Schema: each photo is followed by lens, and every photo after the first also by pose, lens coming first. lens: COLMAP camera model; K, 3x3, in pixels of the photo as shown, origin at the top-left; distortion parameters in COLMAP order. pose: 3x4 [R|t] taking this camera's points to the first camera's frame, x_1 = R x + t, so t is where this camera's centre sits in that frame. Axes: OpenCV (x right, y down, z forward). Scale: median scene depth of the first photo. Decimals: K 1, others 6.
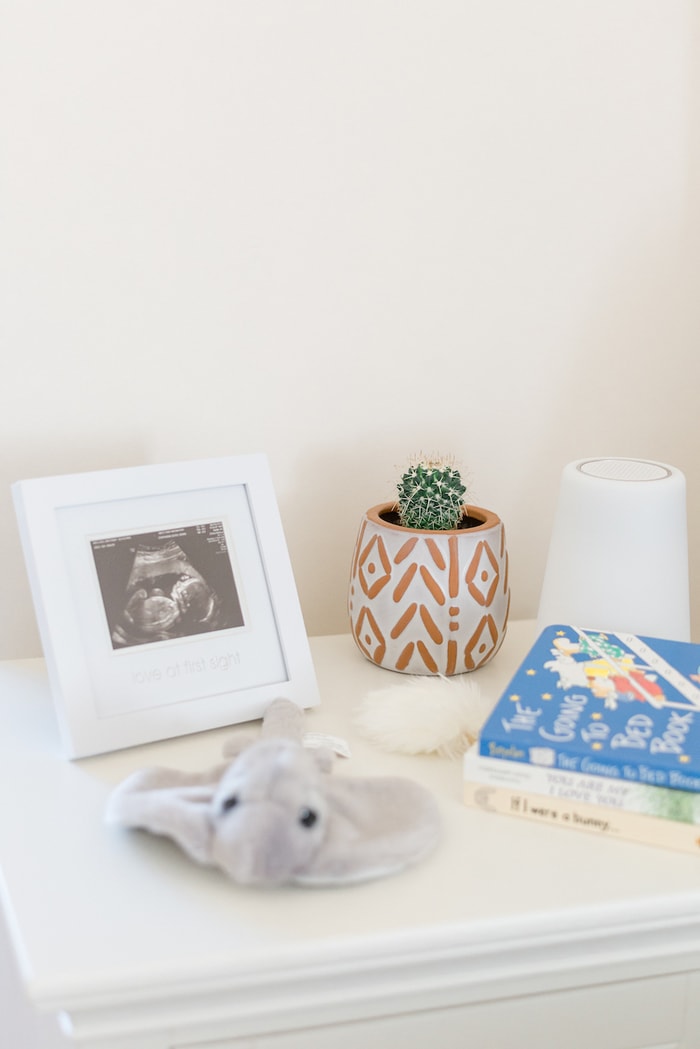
lens RADIAL K [[1576.0, 0, 351.0], [0, 1576.0, 526.1], [0, 0, 1]] dist [-0.039610, 0.000000]
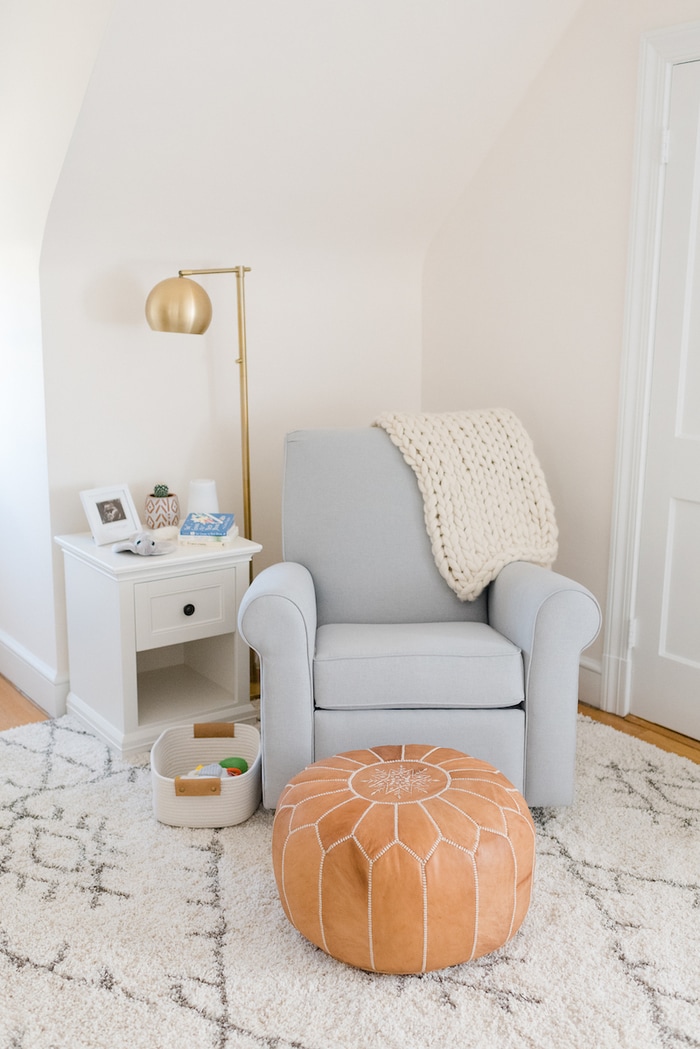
lens RADIAL K [[1048.2, 0, 347.6], [0, 1048.2, 533.4], [0, 0, 1]] dist [-0.019572, 0.000000]
pose [[0.947200, -0.089021, 0.308039, -0.425096], [0.097631, 0.995143, -0.012621, 0.216441], [-0.305419, 0.042029, 0.951290, -2.275555]]
